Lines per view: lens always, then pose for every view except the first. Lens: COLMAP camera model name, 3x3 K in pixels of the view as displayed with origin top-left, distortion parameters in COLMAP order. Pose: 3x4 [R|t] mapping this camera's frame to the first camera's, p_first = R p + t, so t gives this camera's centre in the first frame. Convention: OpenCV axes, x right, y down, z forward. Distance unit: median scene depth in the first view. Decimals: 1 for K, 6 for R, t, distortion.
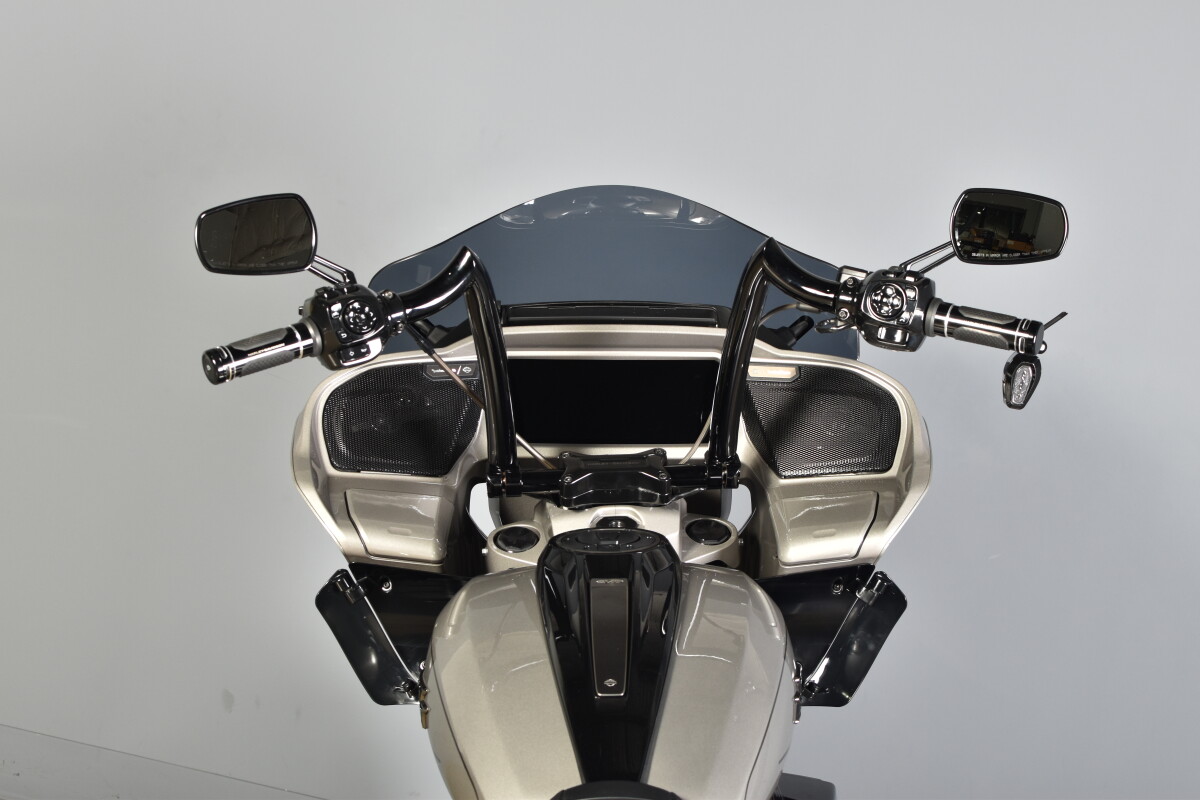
lens RADIAL K [[1920.1, 0, 600.0], [0, 1920.1, 400.0], [0, 0, 1]] dist [-0.155308, 0.022926]
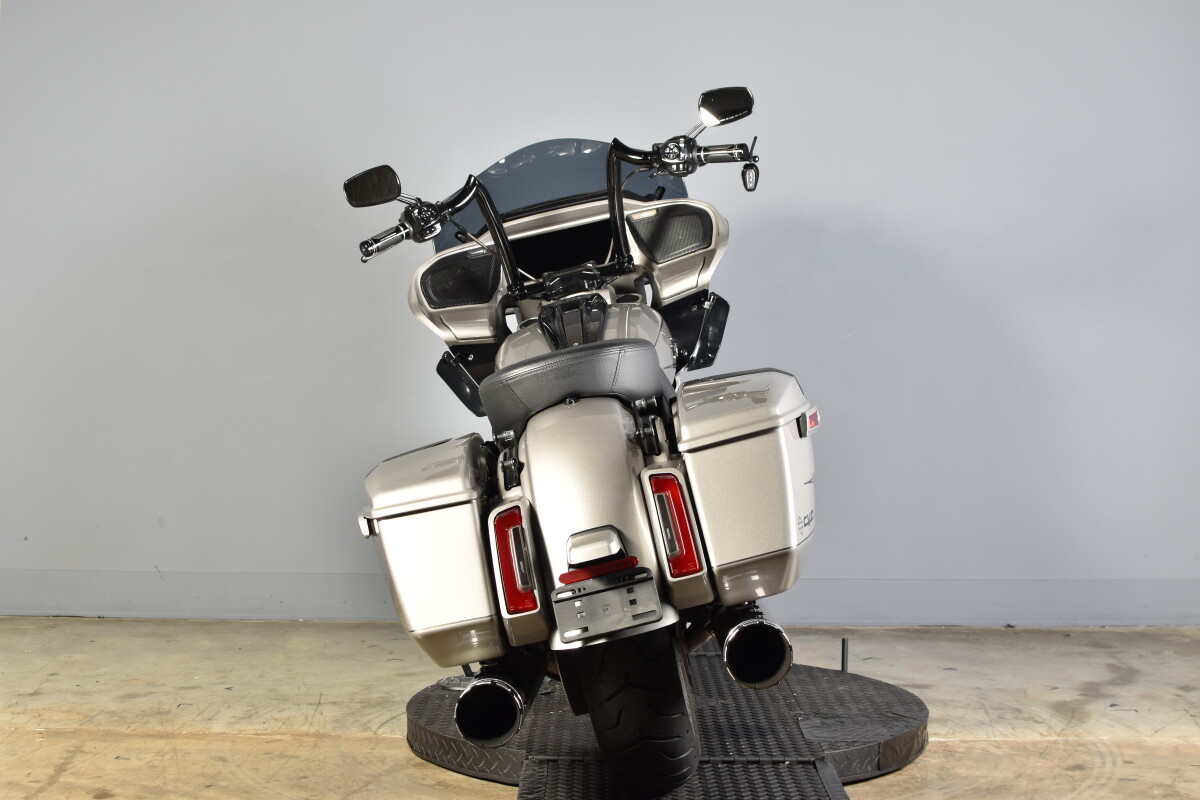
lens RADIAL K [[1920.1, 0, 600.0], [0, 1920.1, 400.0], [0, 0, 1]] dist [-0.155308, 0.022926]
pose [[0.974855, -0.219917, -0.035972, 0.081150], [0.218096, 0.974721, -0.048511, 0.269623], [0.045731, 0.039446, 0.998175, -0.979394]]
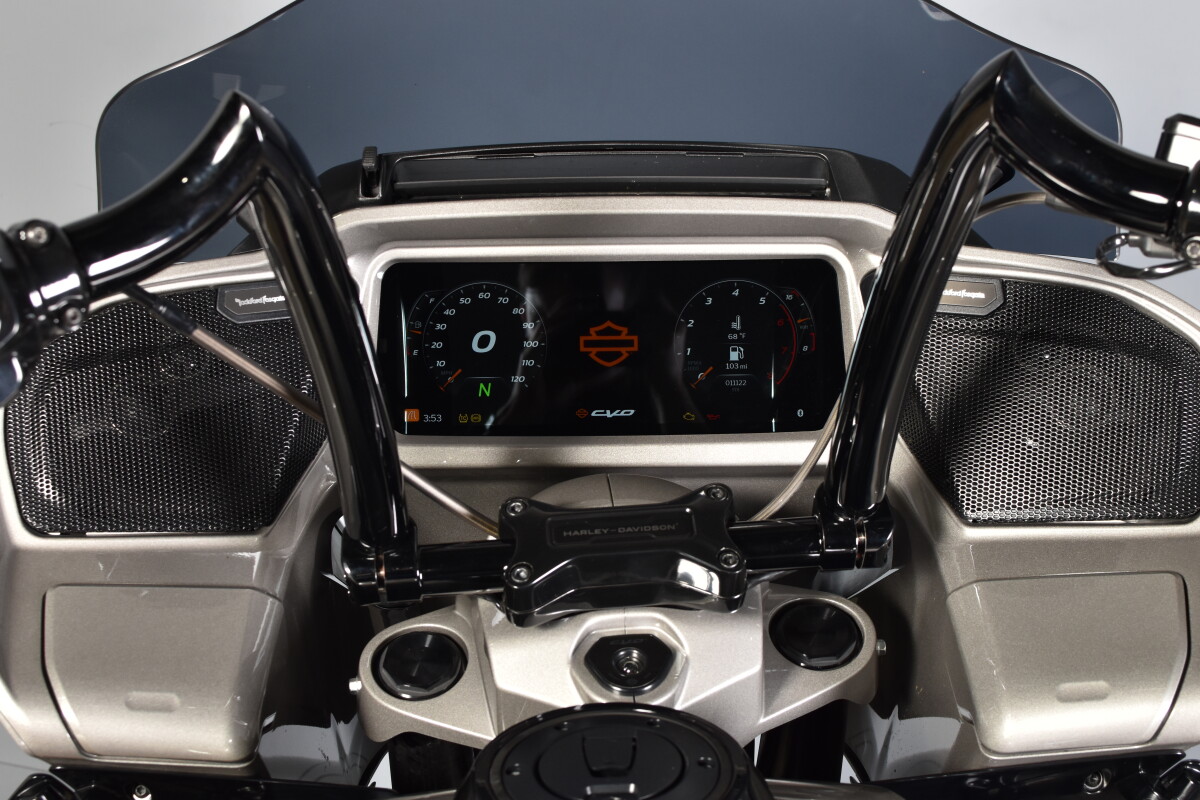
lens RADIAL K [[1782.7, 0, 600.0], [0, 1782.7, 400.0], [0, 0, 1]] dist [-0.139778, -0.017782]
pose [[0.999925, -0.008064, 0.009238, -0.001920], [0.006003, 0.978827, 0.204601, -0.086209], [-0.010692, -0.204530, 0.978802, 0.605227]]
